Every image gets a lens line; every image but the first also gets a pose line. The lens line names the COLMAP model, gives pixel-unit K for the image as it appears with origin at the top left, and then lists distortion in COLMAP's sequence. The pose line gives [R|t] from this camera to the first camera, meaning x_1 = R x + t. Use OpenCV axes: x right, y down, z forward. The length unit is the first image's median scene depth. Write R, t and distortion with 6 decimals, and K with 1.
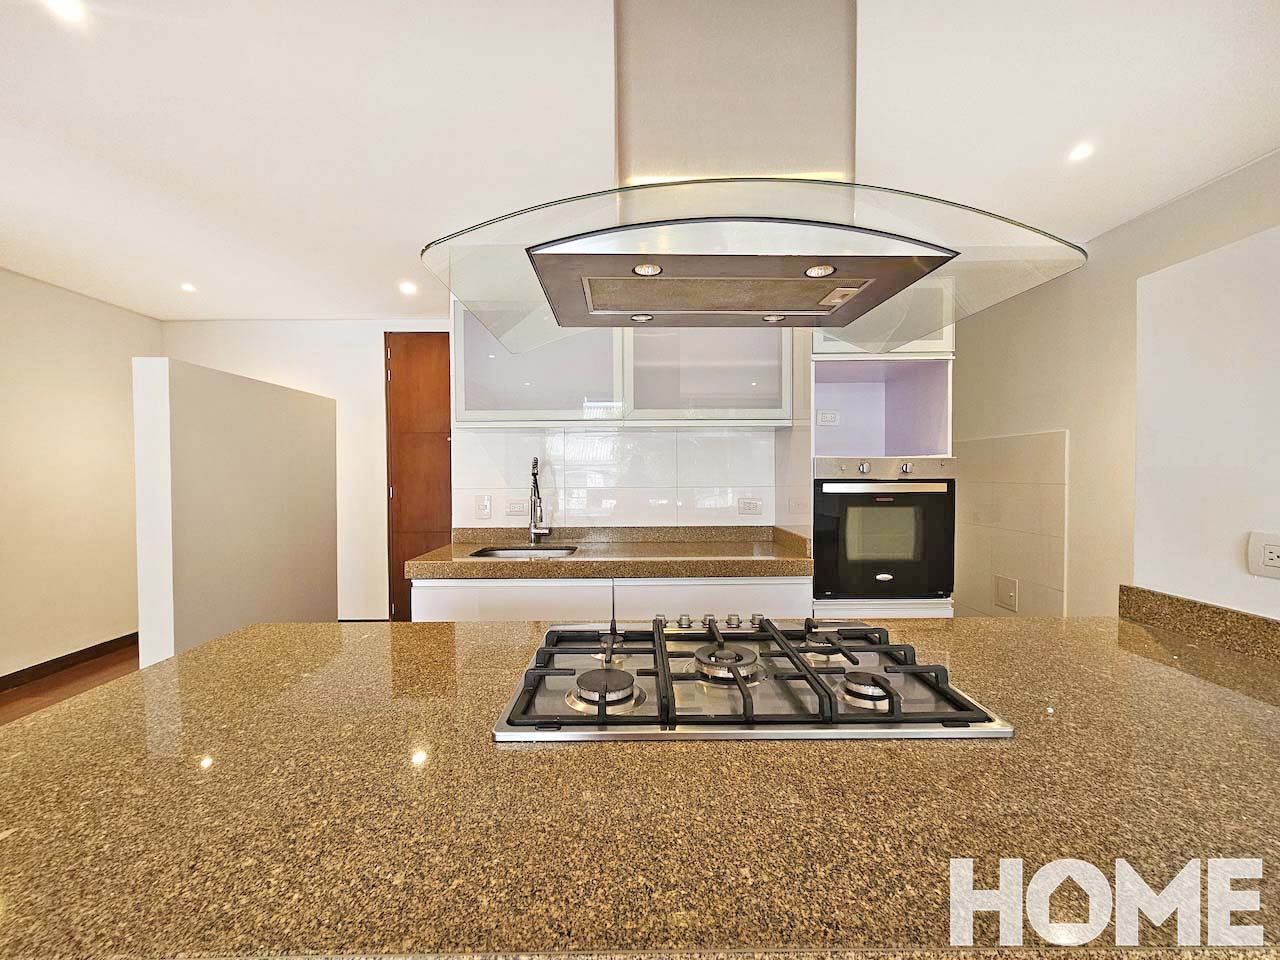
lens RADIAL K [[532.1, 0, 645.1], [0, 532.1, 481.1], [0, 0, 1]] dist [0.000829, 0.000309]
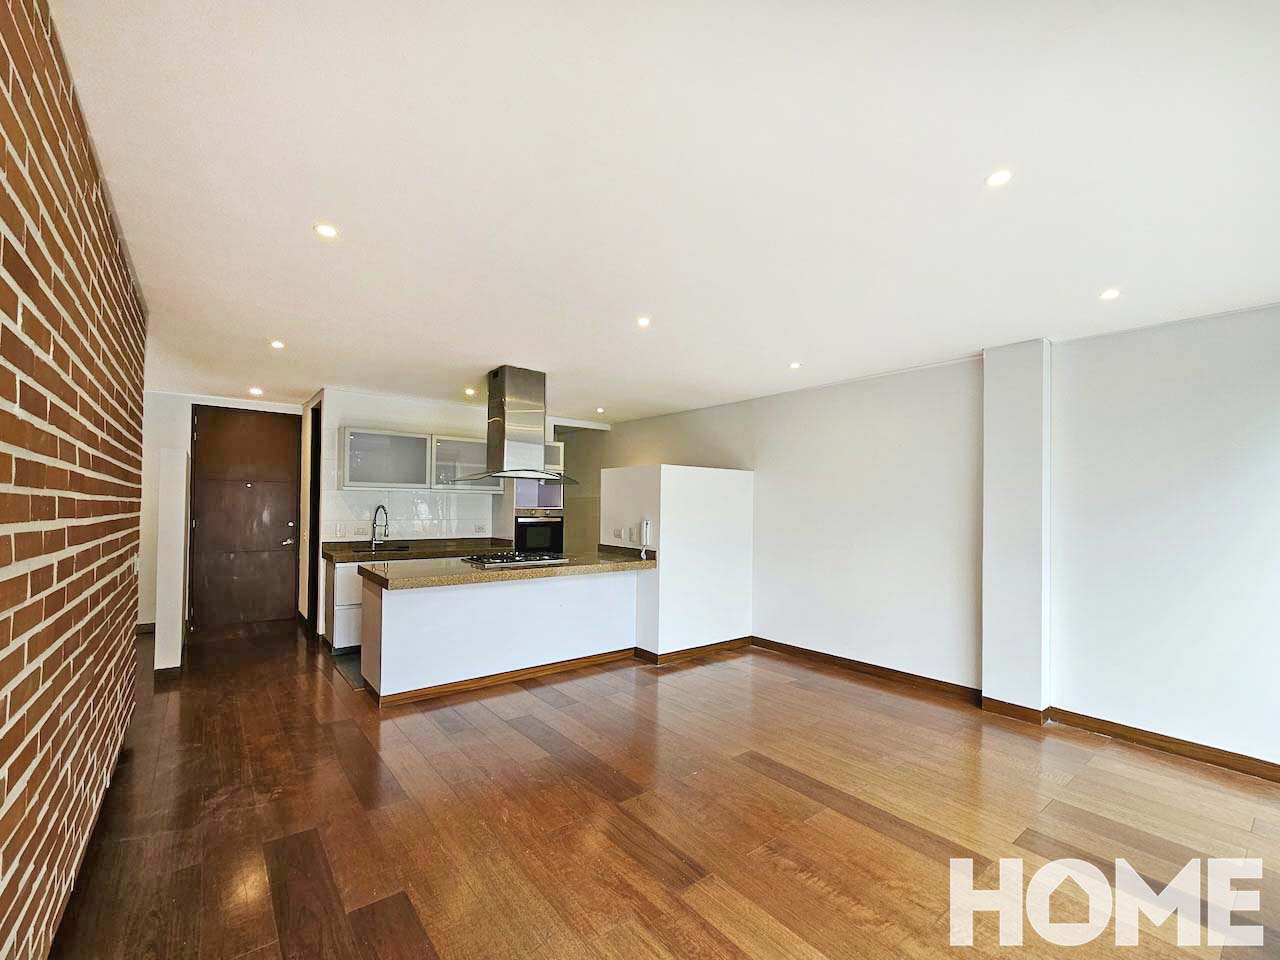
lens RADIAL K [[532.4, 0, 638.7], [0, 532.4, 494.7], [0, 0, 1]] dist [0.001902, 0.000178]
pose [[0.797525, 0.027748, 0.602648, -0.728126], [-0.004869, 0.999205, -0.039564, -0.008958], [-0.603267, 0.028619, 0.797026, -1.353417]]
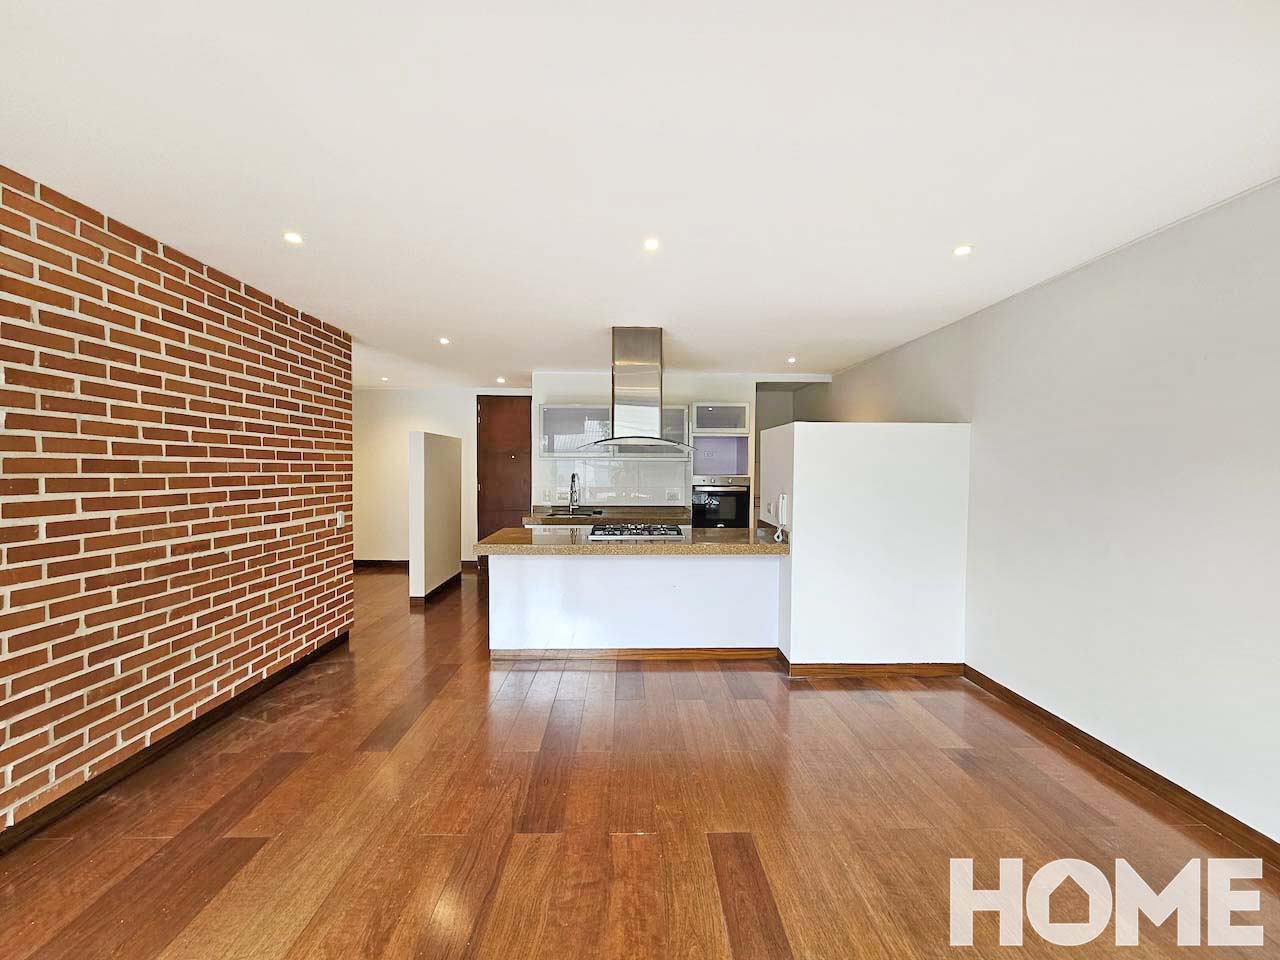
lens RADIAL K [[532.1, 0, 645.1], [0, 532.1, 481.1], [0, 0, 1]] dist [0.000829, 0.000309]
pose [[0.999852, 0.009336, 0.014459, 0.064010], [-0.009448, 0.999926, 0.007688, -0.036110], [-0.014386, -0.007823, 0.999866, -1.356917]]
